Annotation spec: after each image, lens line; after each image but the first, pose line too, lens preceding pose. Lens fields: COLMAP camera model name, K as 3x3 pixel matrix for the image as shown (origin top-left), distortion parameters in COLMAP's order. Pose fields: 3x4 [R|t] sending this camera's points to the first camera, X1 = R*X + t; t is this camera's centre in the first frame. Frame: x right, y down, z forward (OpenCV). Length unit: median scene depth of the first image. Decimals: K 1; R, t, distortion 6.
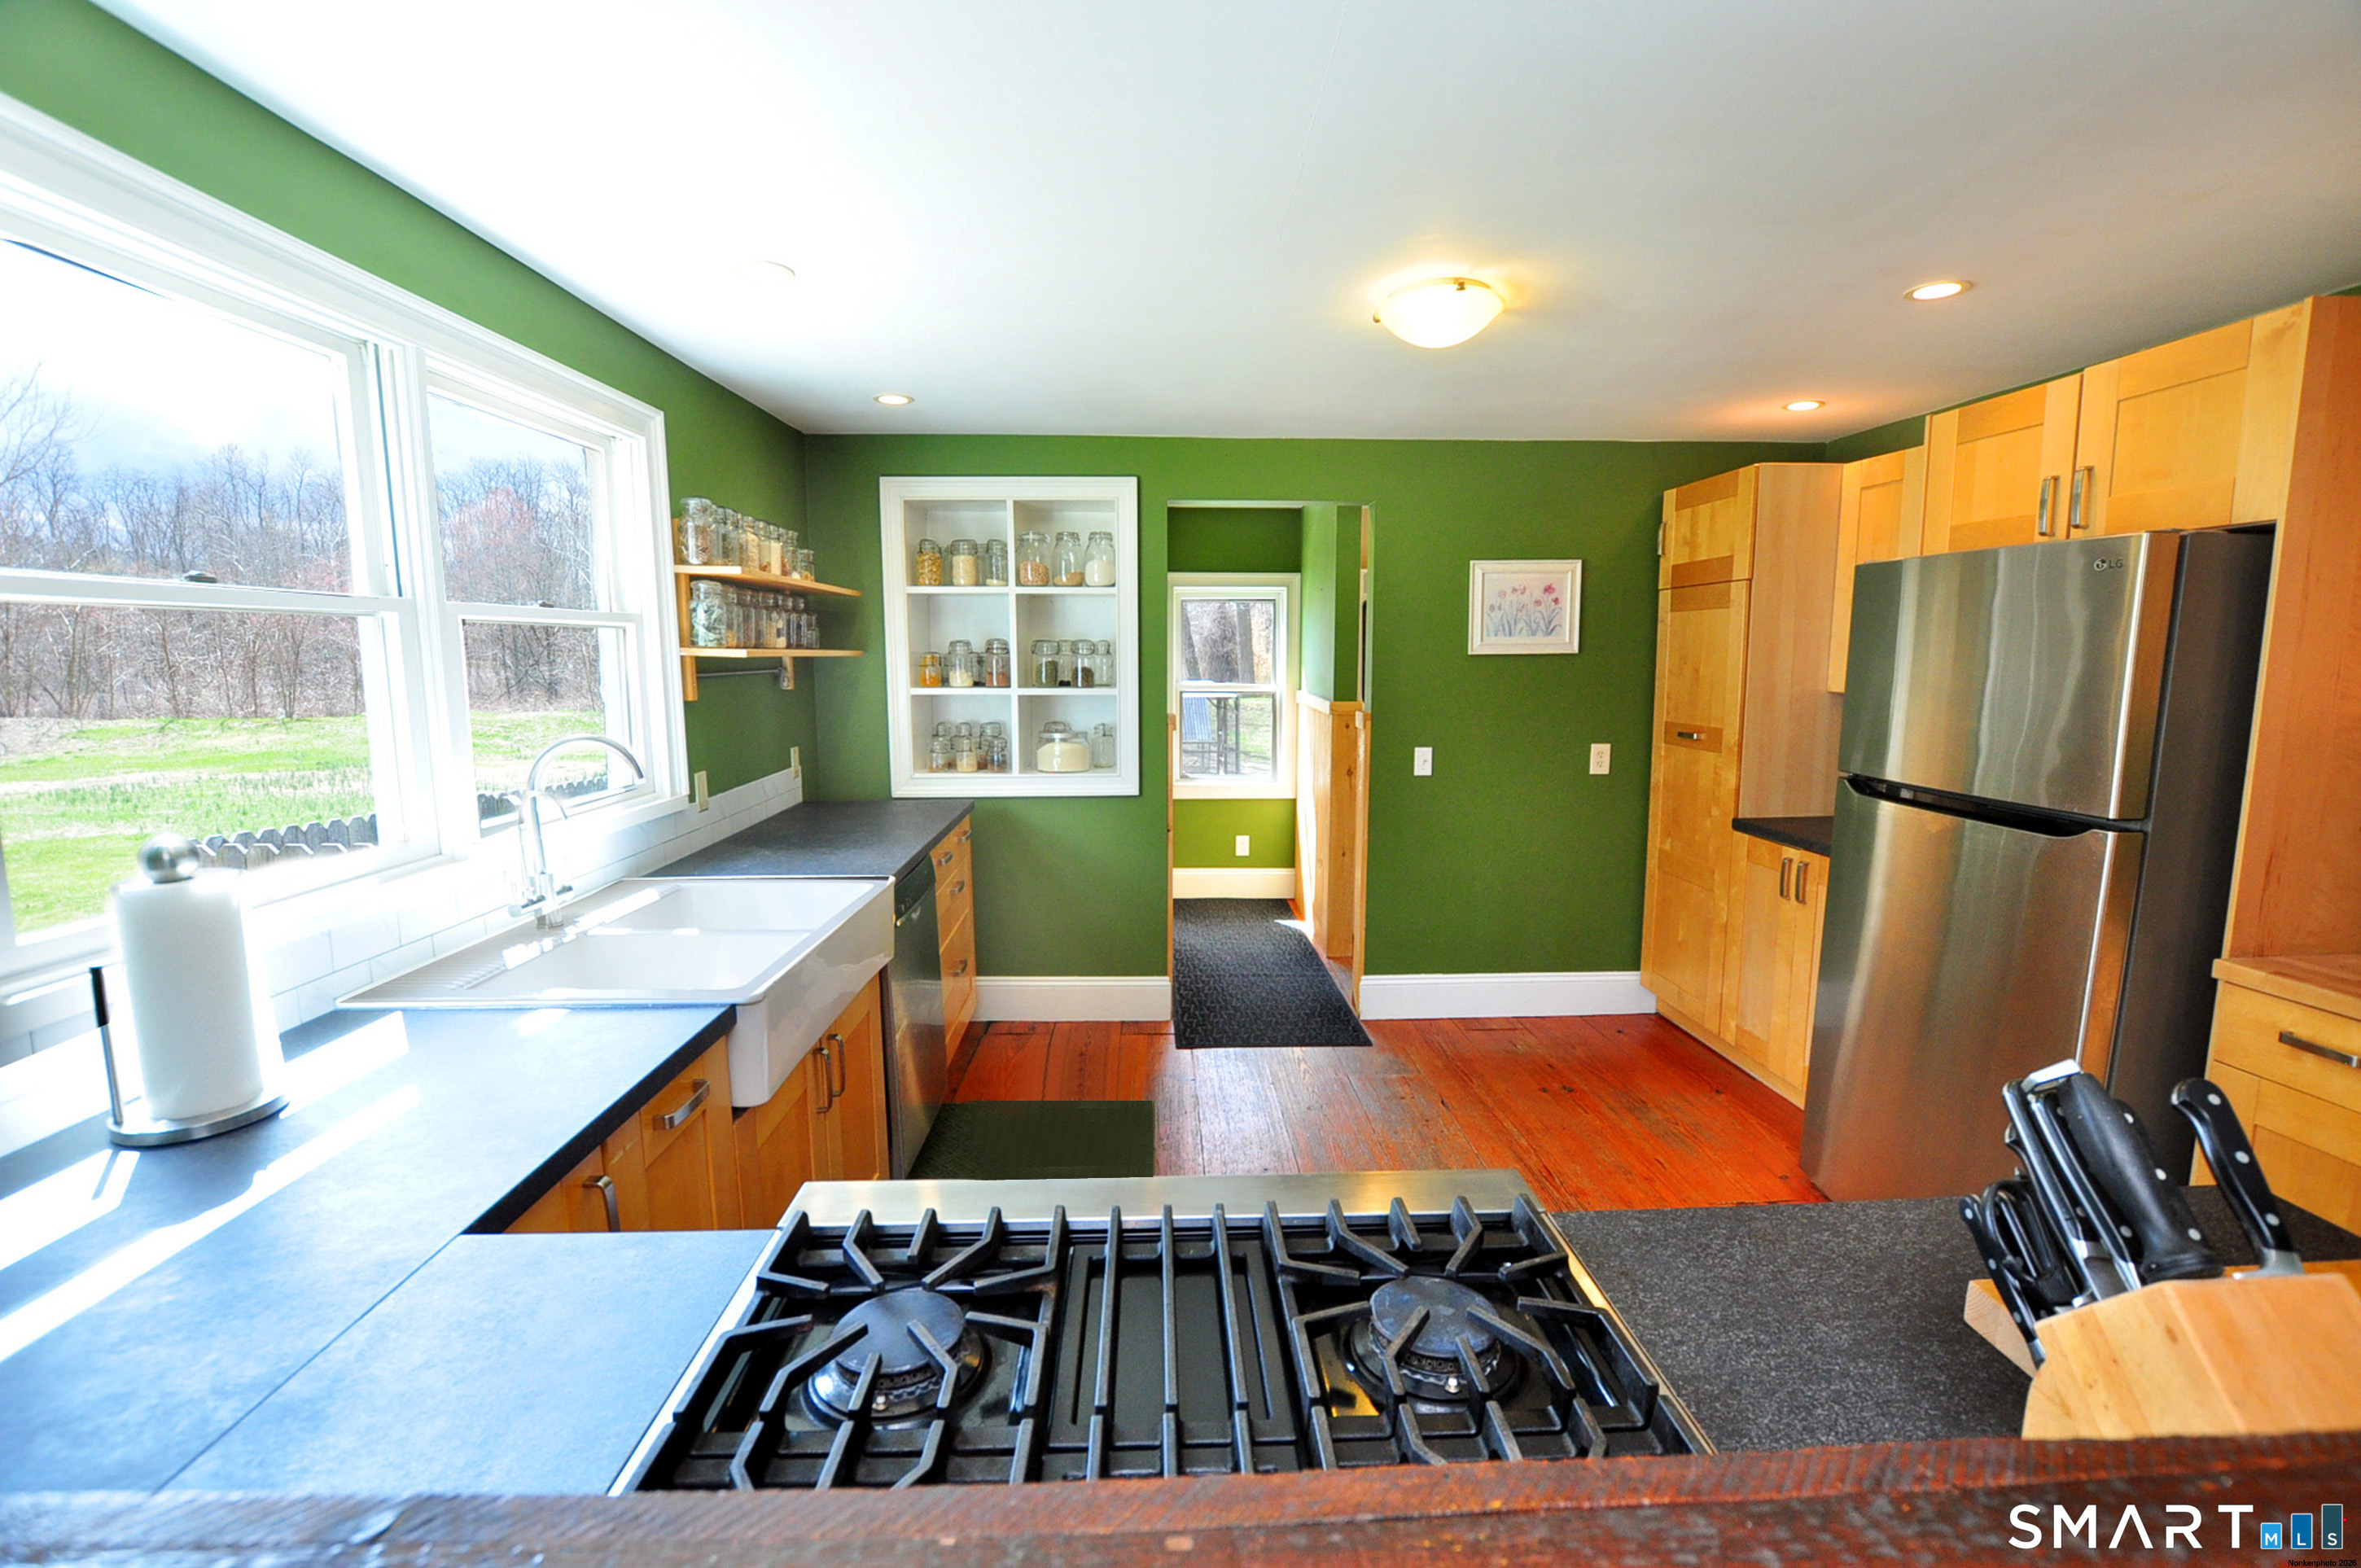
lens RADIAL K [[1026.6, 0, 1182.9], [0, 1026.6, 784.2], [0, 0, 1]] dist [-0.024667, 0.002103]
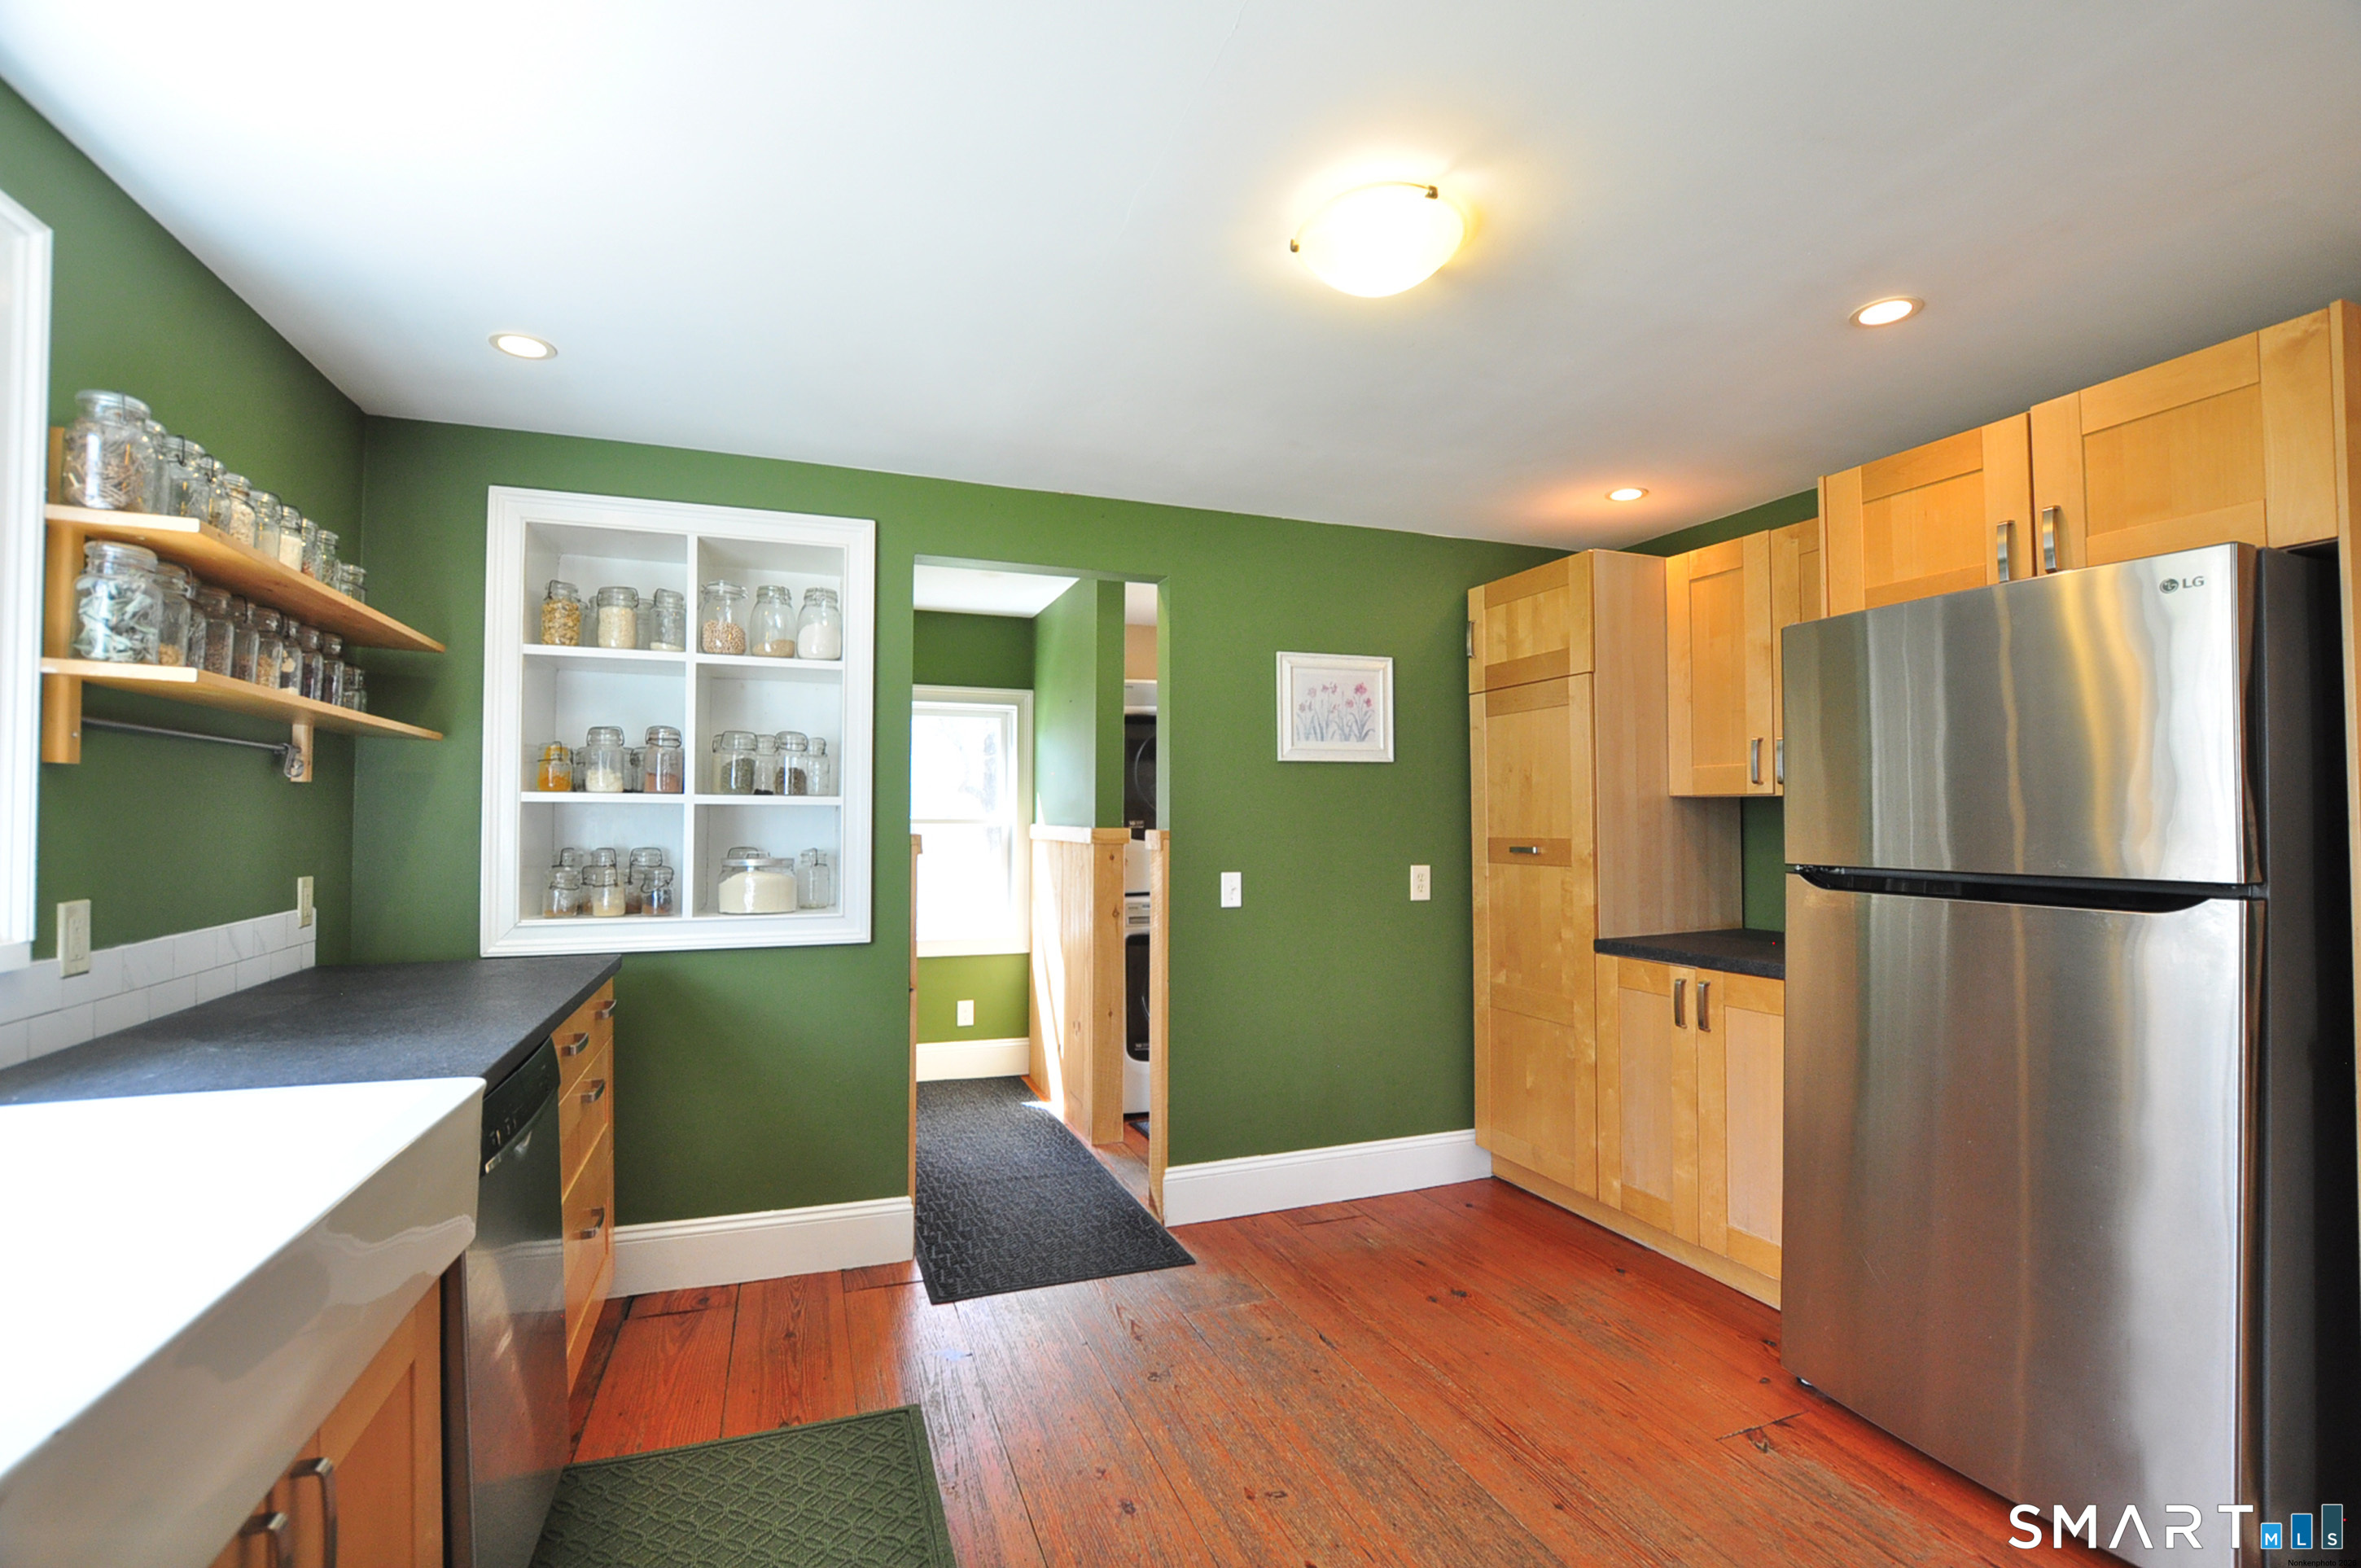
lens RADIAL K [[1026.6, 0, 1178.6], [0, 1026.6, 797.2], [0, 0, 1]] dist [-0.024667, 0.002103]
pose [[0.947086, 0.010941, 0.320793, -0.073480], [0.037924, 0.988604, -0.145683, 0.024193], [-0.318731, 0.150140, 0.935878, 0.245307]]
